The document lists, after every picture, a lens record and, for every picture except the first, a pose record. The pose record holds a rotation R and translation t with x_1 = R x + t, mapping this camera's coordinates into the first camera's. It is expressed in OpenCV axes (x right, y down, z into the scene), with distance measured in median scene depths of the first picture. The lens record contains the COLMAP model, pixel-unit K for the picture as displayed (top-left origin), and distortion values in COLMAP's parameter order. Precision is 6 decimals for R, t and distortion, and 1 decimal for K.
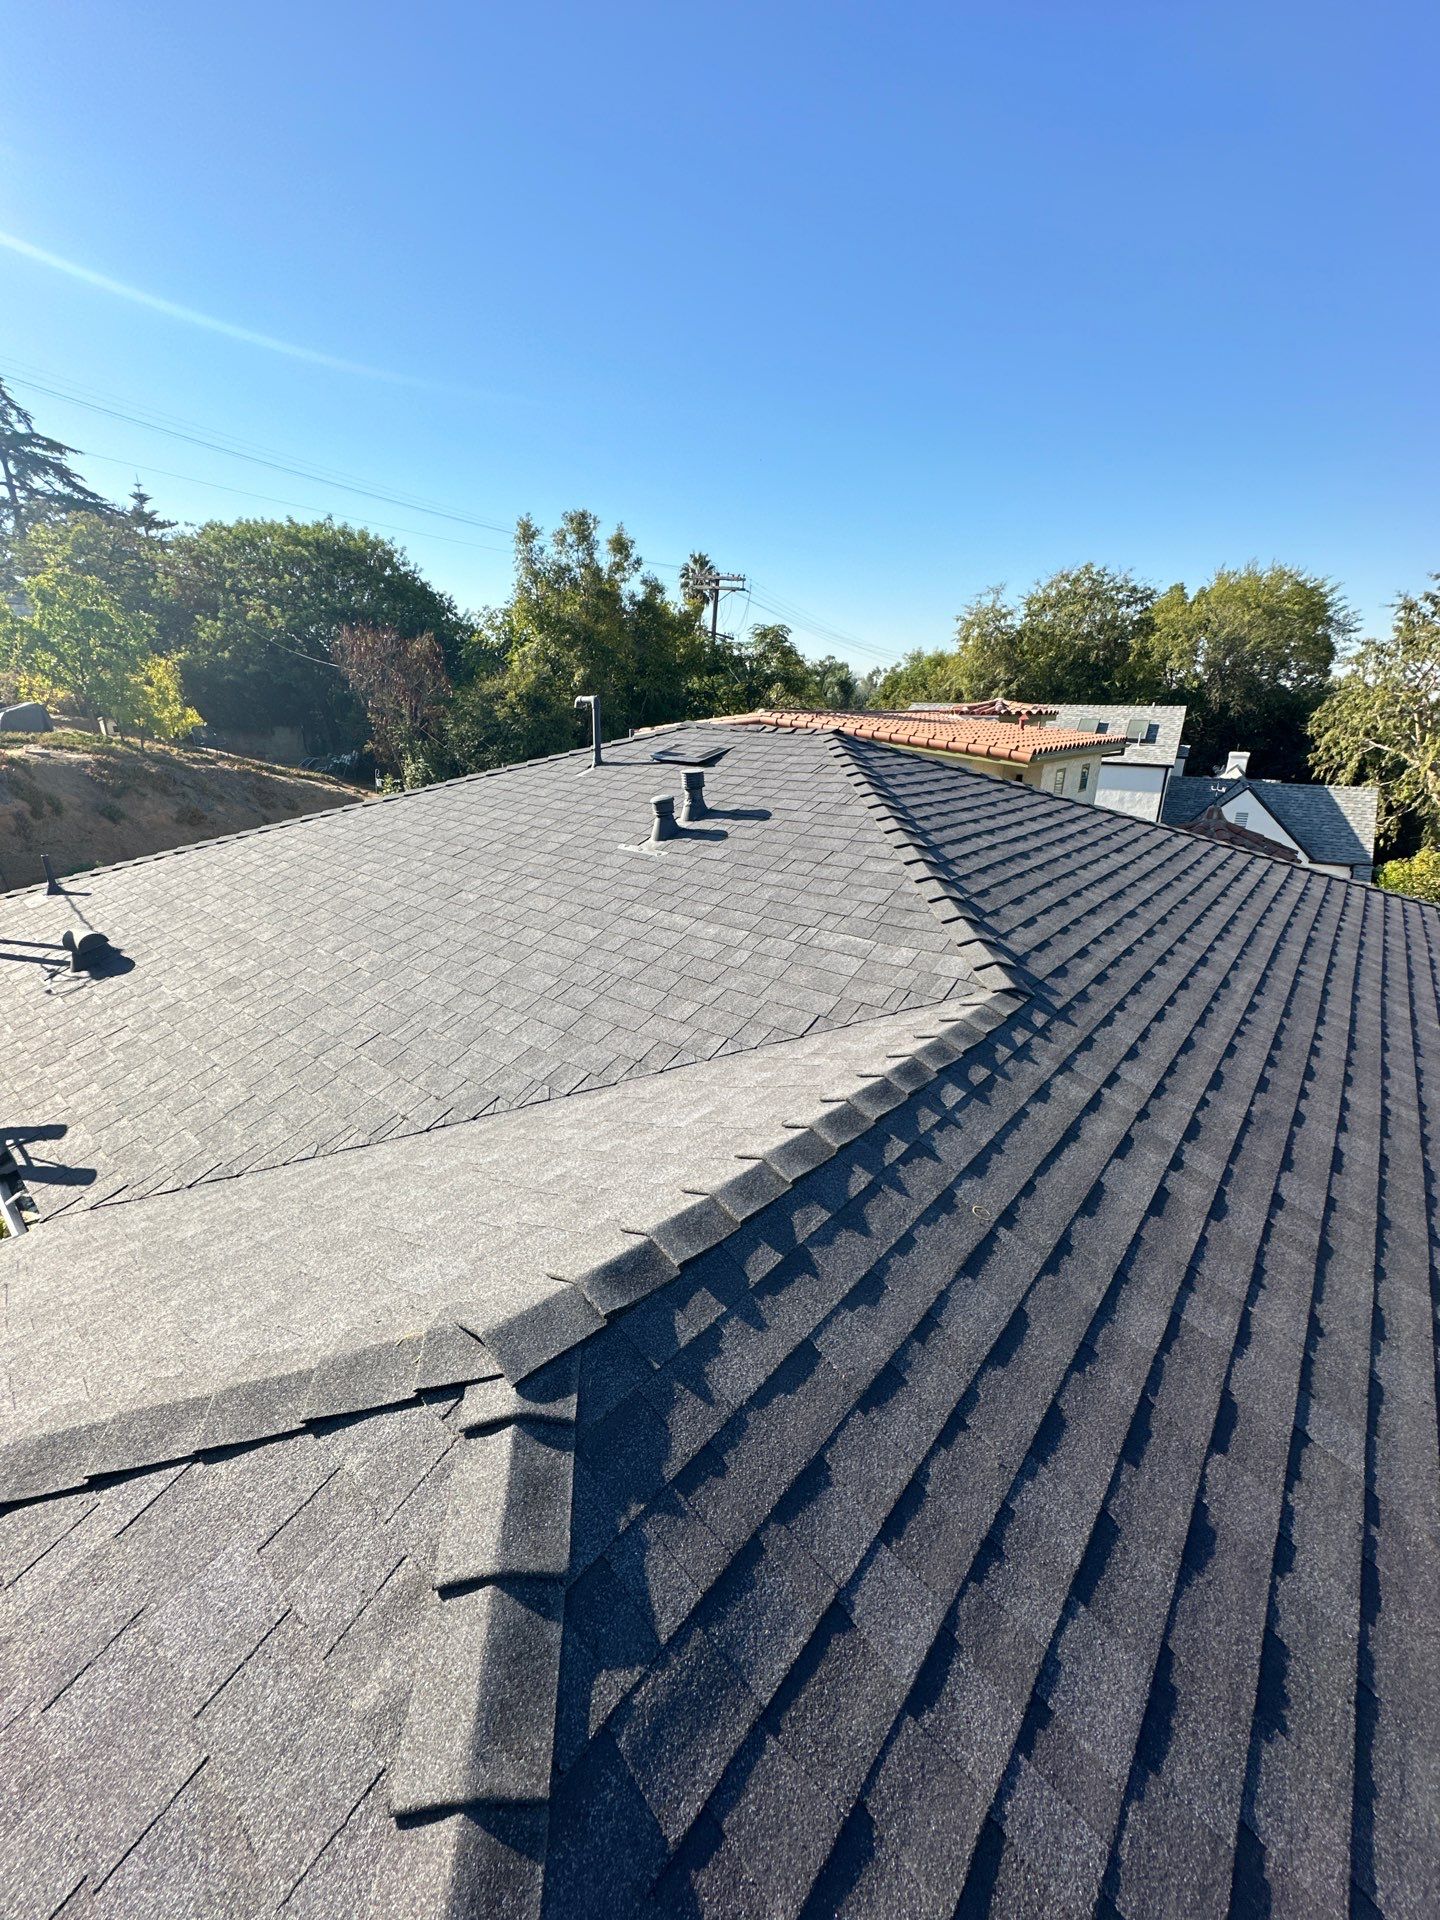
lens RADIAL K [[779.4, 0, 720.0], [0, 779.4, 960.0], [0, 0, 1]] dist [0.001756, 0.000130]
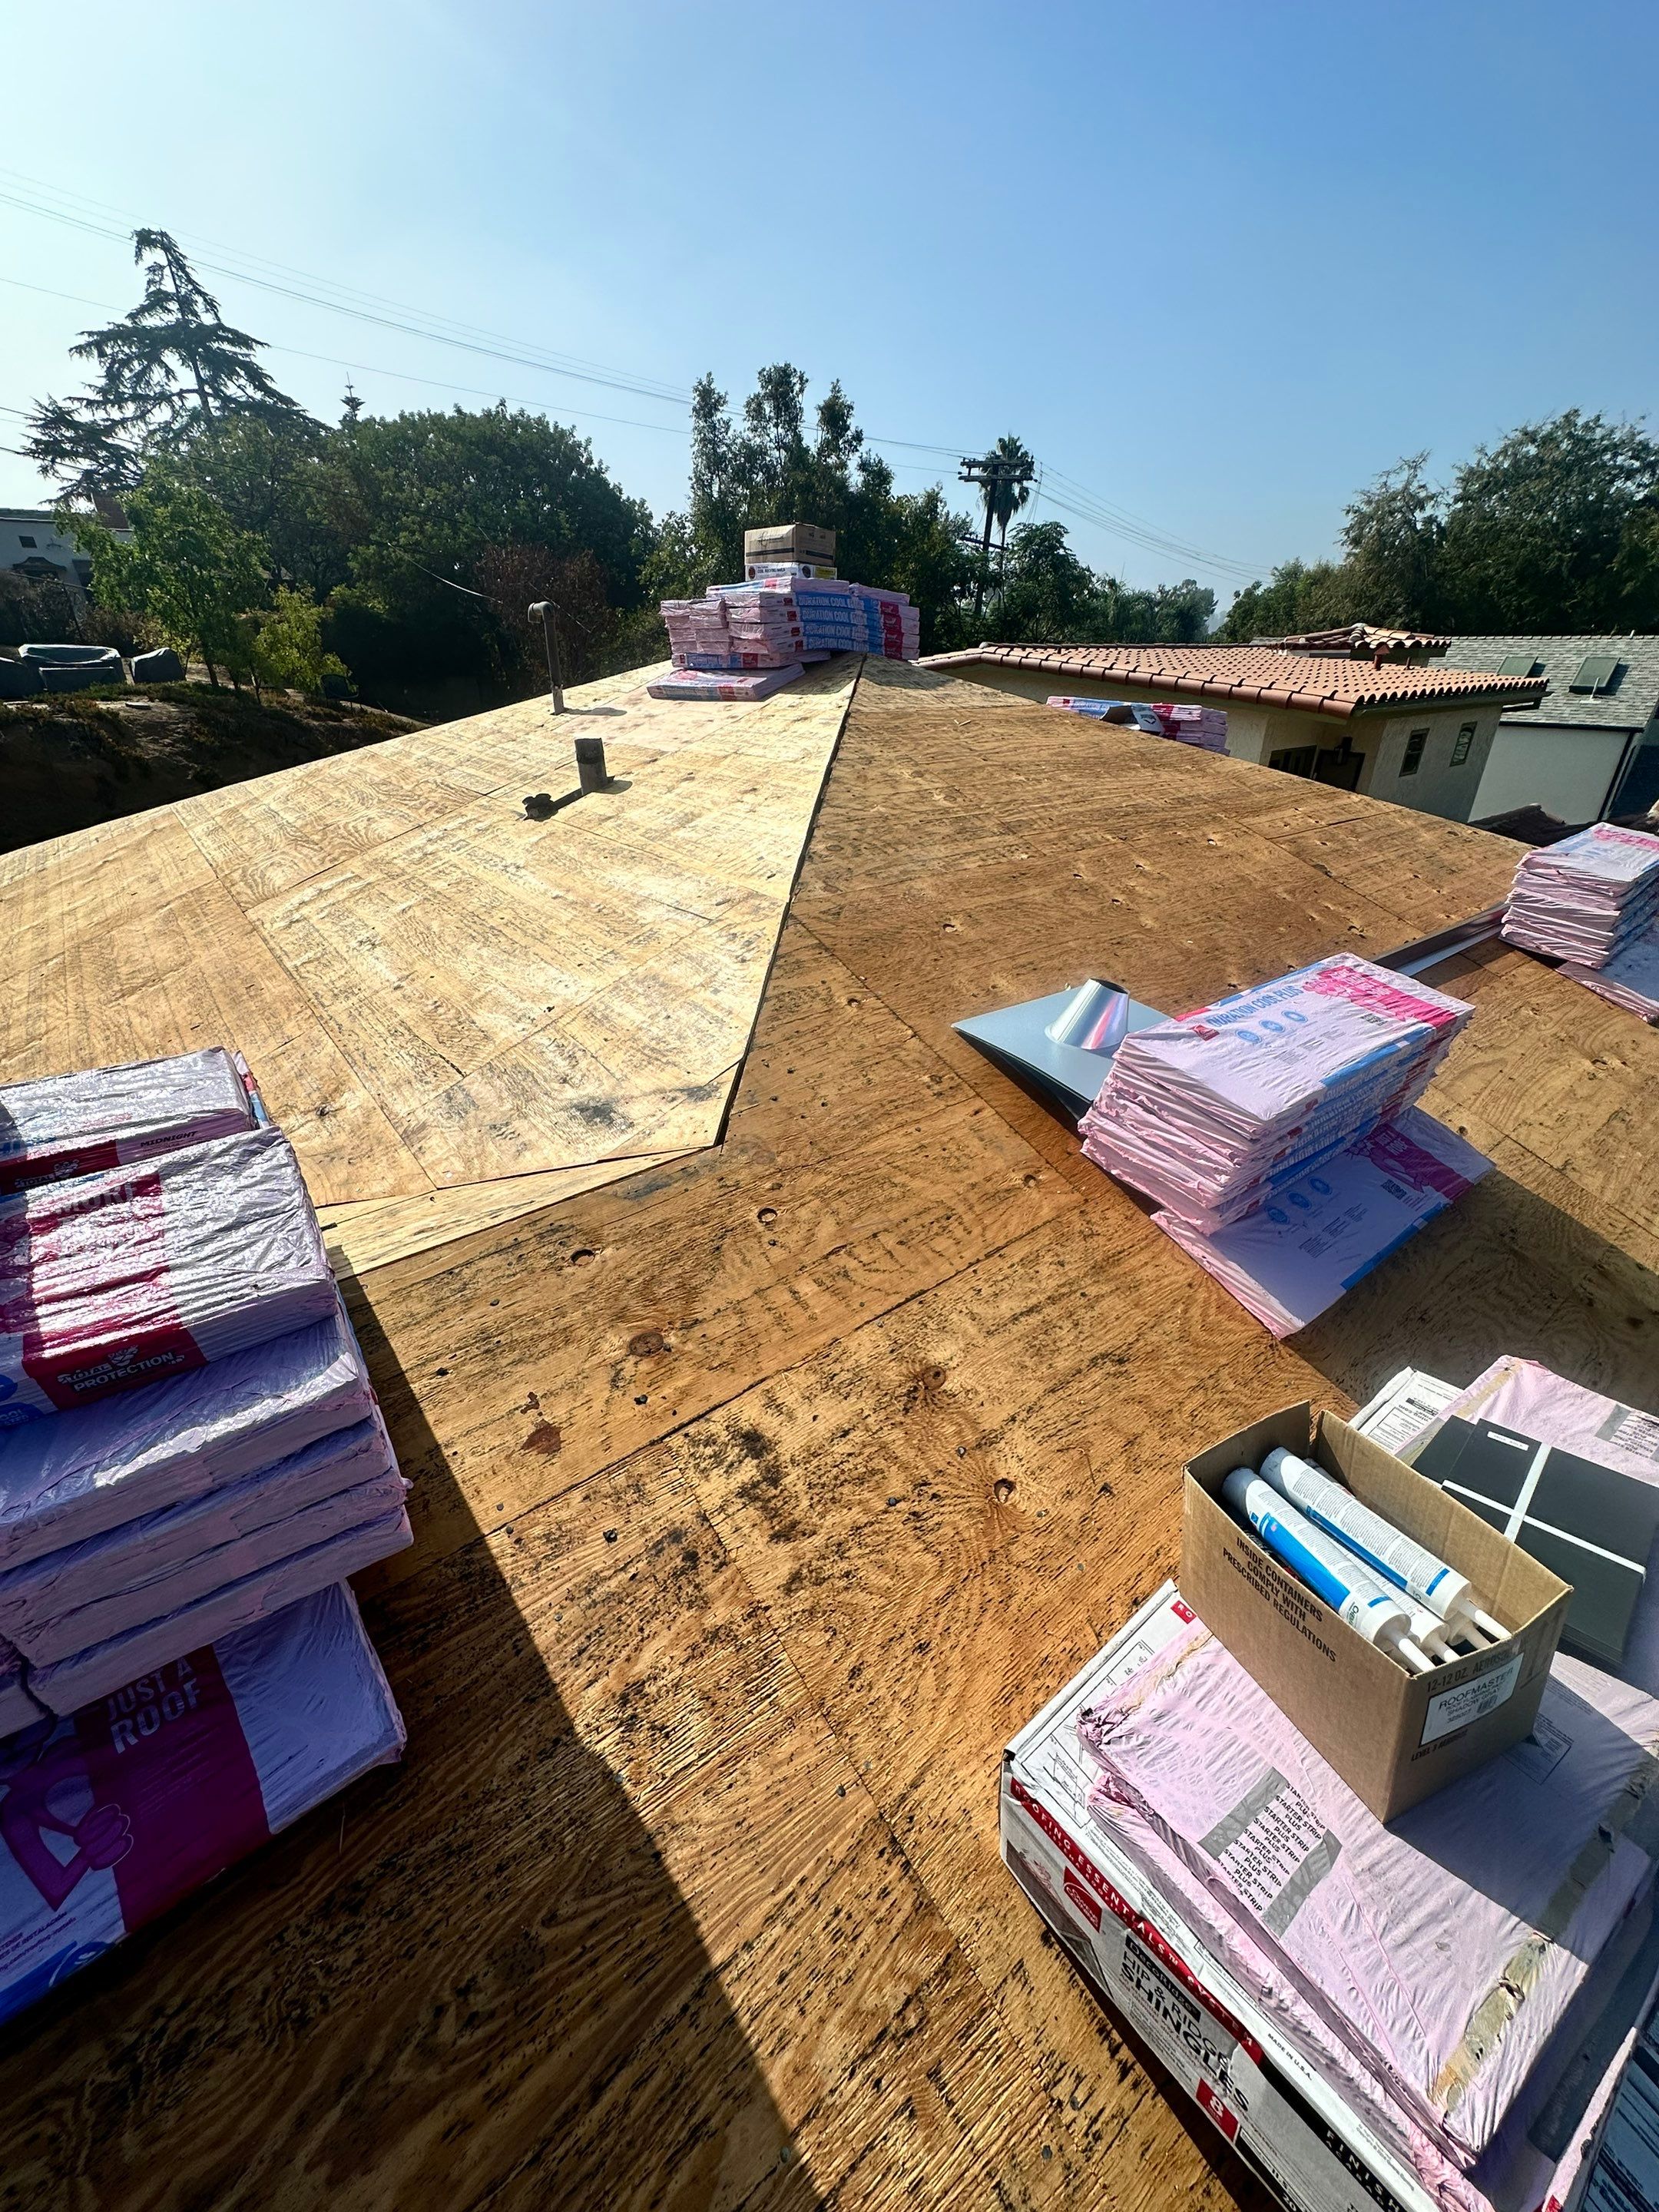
lens RADIAL K [[875.7, 0, 829.5], [0, 875.7, 1106.0], [0, 0, 1]] dist [-0.002219, 0.001095]
pose [[0.975419, 0.091224, -0.200588, 0.083793], [-0.057604, 0.984191, 0.167479, -0.015358], [0.212695, -0.151808, 0.965254, 0.074693]]
